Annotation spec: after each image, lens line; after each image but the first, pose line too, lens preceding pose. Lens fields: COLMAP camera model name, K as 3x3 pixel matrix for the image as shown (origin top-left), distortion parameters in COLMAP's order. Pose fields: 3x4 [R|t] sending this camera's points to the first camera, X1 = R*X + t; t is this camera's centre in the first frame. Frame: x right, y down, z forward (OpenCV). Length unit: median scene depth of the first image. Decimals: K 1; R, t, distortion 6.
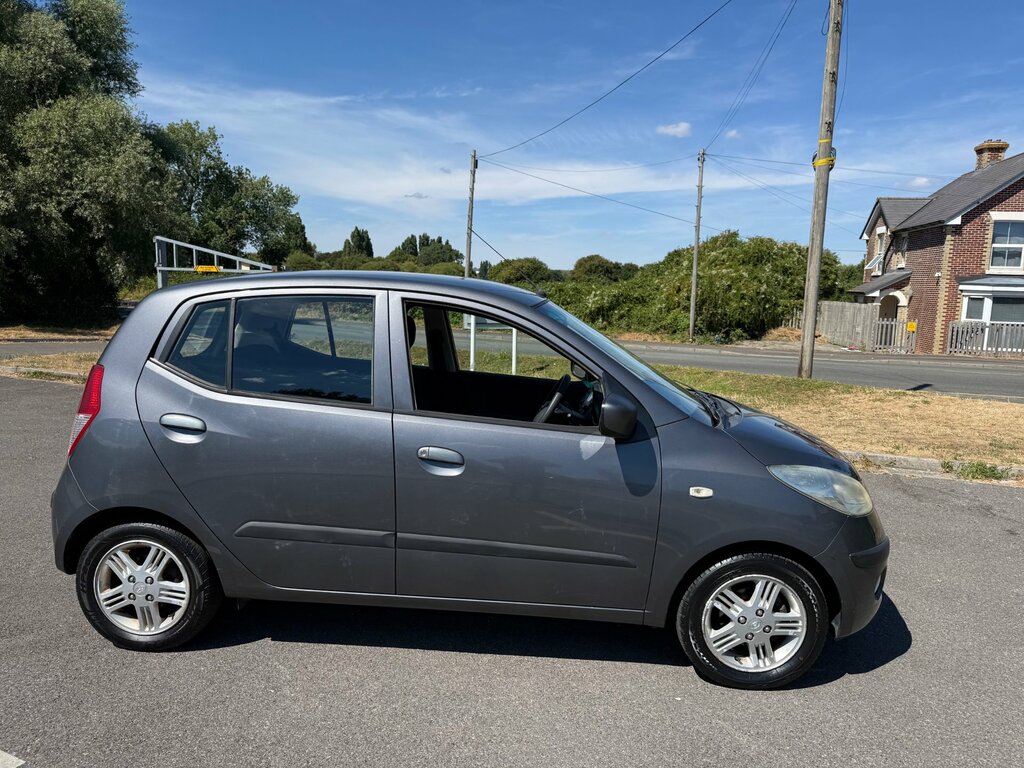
lens RADIAL K [[718.0, 0, 508.3], [0, 718.0, 388.4], [0, 0, 1]] dist [0.055329, -0.082673]
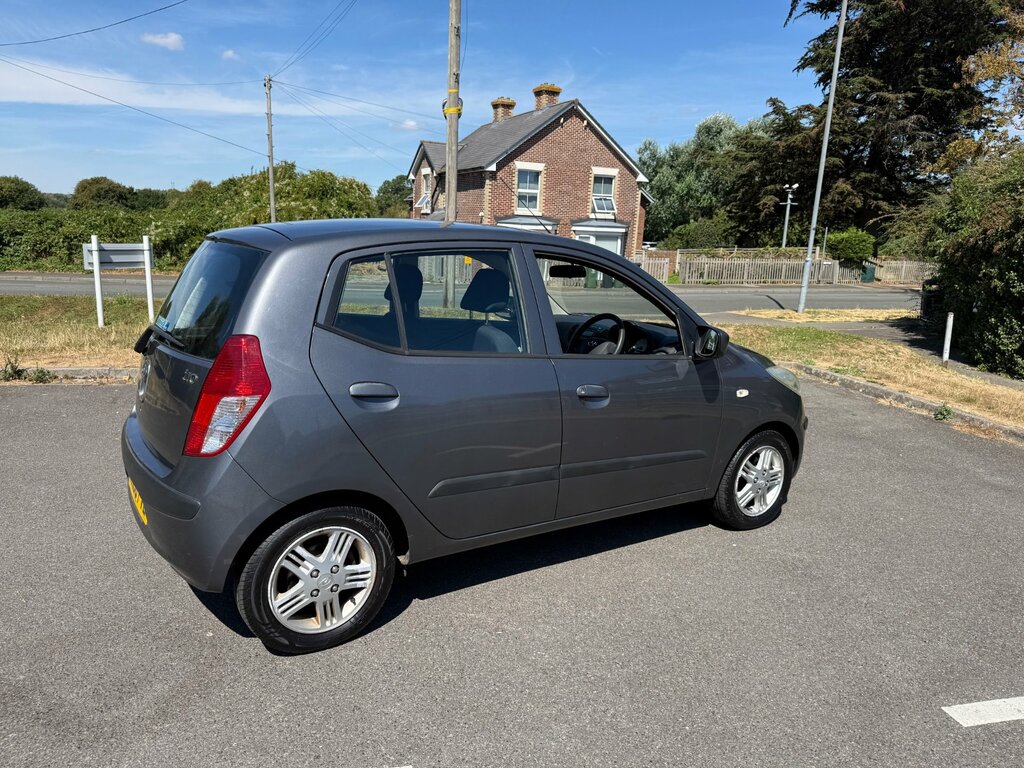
lens RADIAL K [[711.7, 0, 510.2], [0, 711.7, 396.6], [0, 0, 1]] dist [0.079767, -0.110053]
pose [[0.803942, -0.128602, 0.580636, -0.107704], [0.068228, 0.989838, 0.124766, -0.005988], [-0.590781, -0.060689, 0.804546, 0.021681]]
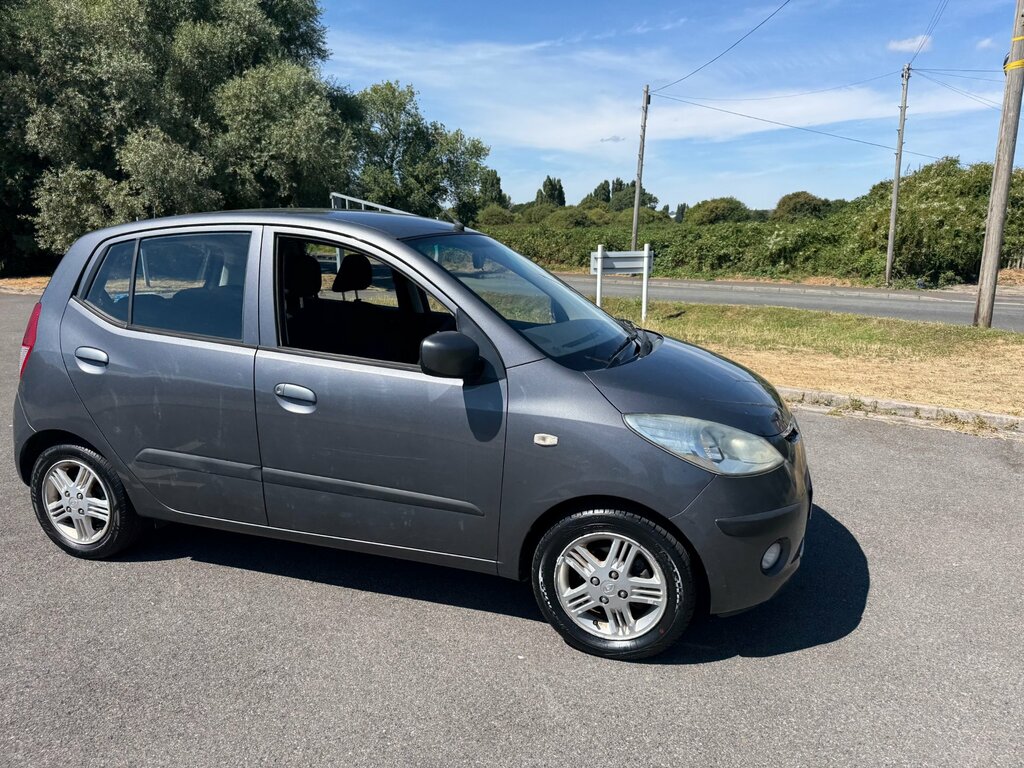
lens RADIAL K [[718.0, 0, 508.3], [0, 718.0, 388.4], [0, 0, 1]] dist [0.055329, -0.082673]
pose [[0.964681, 0.027138, -0.262020, 0.057026], [-0.008725, 0.997425, 0.071183, 0.001853], [0.263277, -0.066383, 0.962434, 0.014645]]
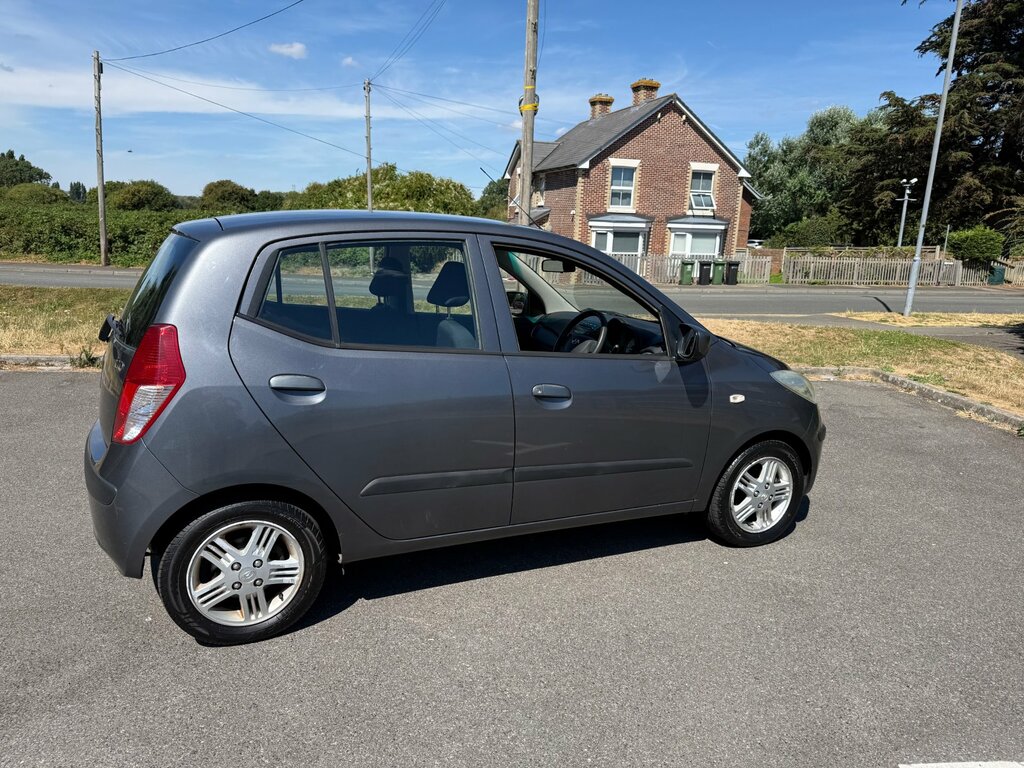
lens RADIAL K [[715.4, 0, 509.7], [0, 715.4, 393.7], [0, 0, 1]] dist [0.060956, -0.080318]
pose [[0.880163, -0.102143, 0.463551, -0.081340], [0.055758, 0.992060, 0.112729, -0.003335], [-0.471385, -0.073374, 0.878870, 0.011702]]
